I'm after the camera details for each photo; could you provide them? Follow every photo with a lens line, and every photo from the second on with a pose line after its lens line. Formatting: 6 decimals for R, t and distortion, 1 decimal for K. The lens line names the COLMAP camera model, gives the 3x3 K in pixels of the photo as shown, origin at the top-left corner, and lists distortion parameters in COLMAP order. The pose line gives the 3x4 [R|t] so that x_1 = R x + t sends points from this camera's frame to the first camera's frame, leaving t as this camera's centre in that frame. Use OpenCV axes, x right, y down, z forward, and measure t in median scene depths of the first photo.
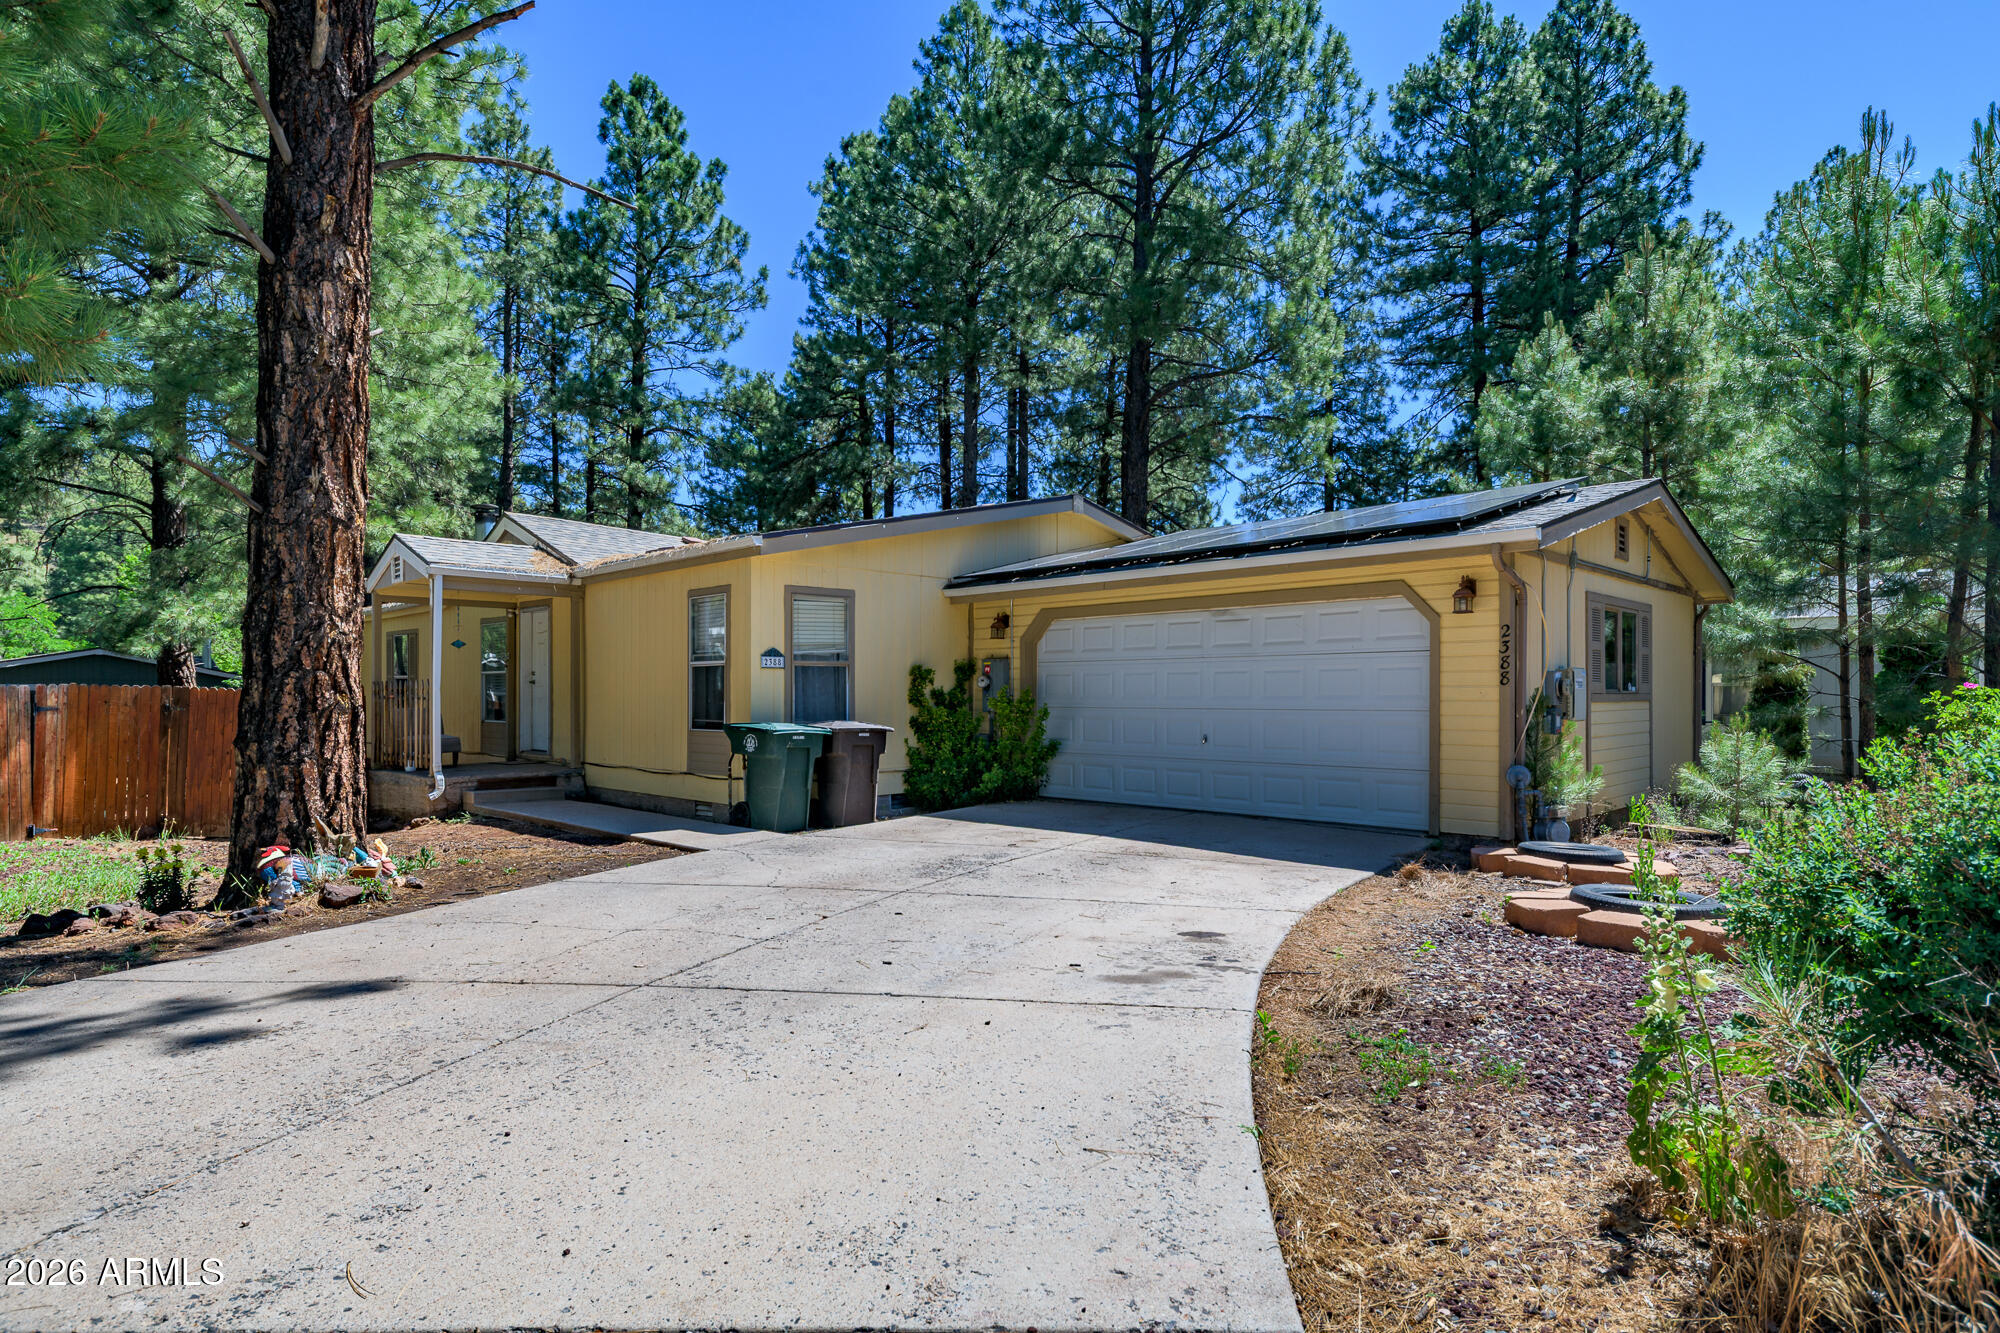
lens RADIAL K [[1052.0, 0, 1033.2], [0, 1052.0, 680.2], [0, 0, 1]] dist [0.007971, 0.000851]
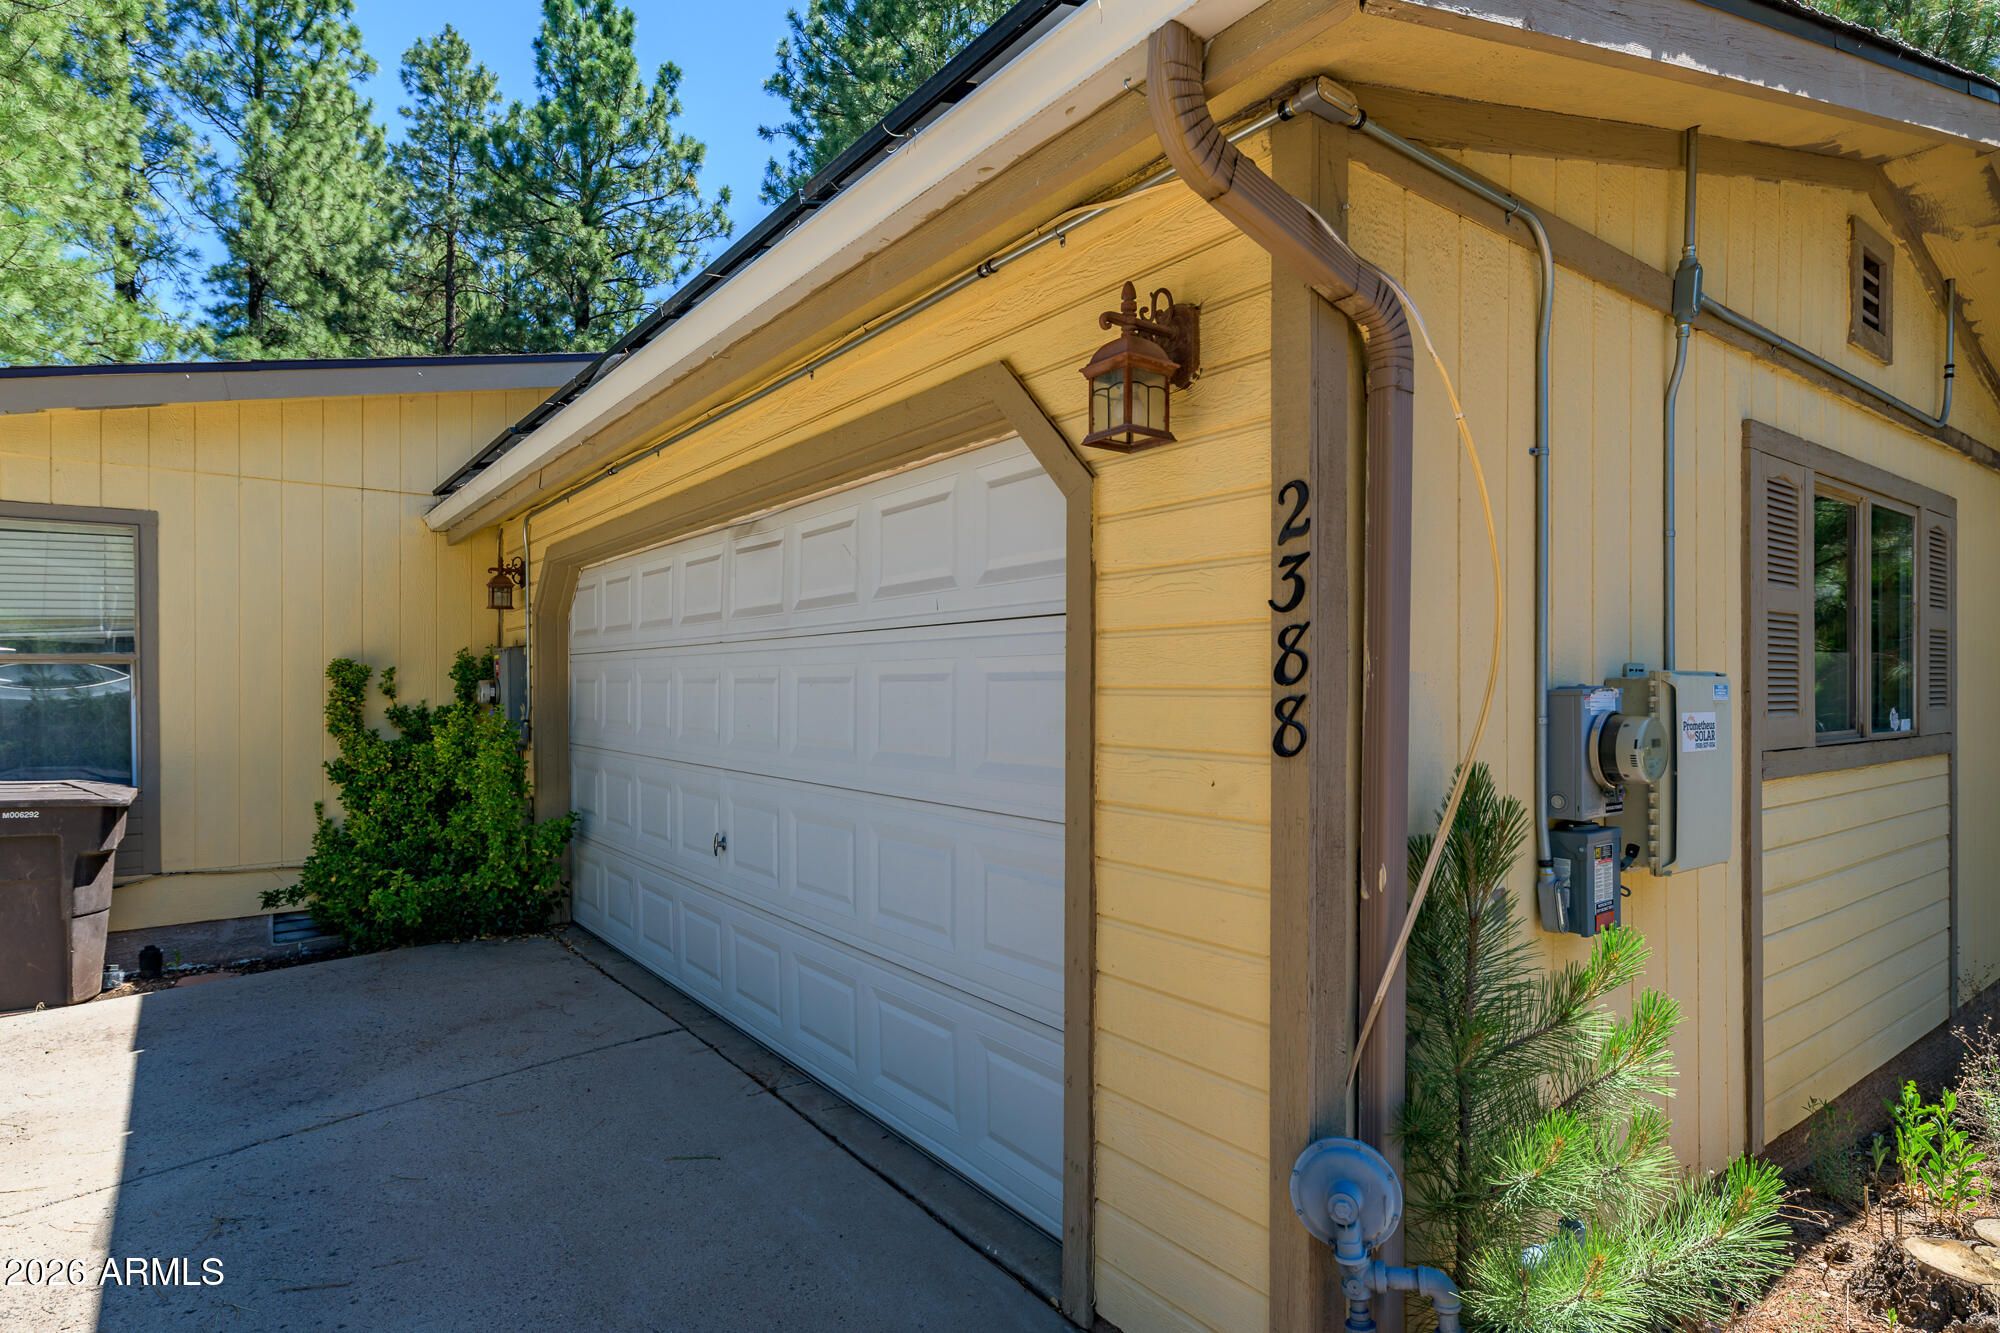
lens RADIAL K [[1052.0, 0, 1012.9], [0, 1052.0, 674.3], [0, 0, 1]] dist [0.007971, 0.000851]
pose [[0.986936, -0.000138, -0.161114, 0.337119], [0.000765, 0.999992, 0.003829, -0.010673], [0.161112, -0.003902, 0.986928, 0.612639]]
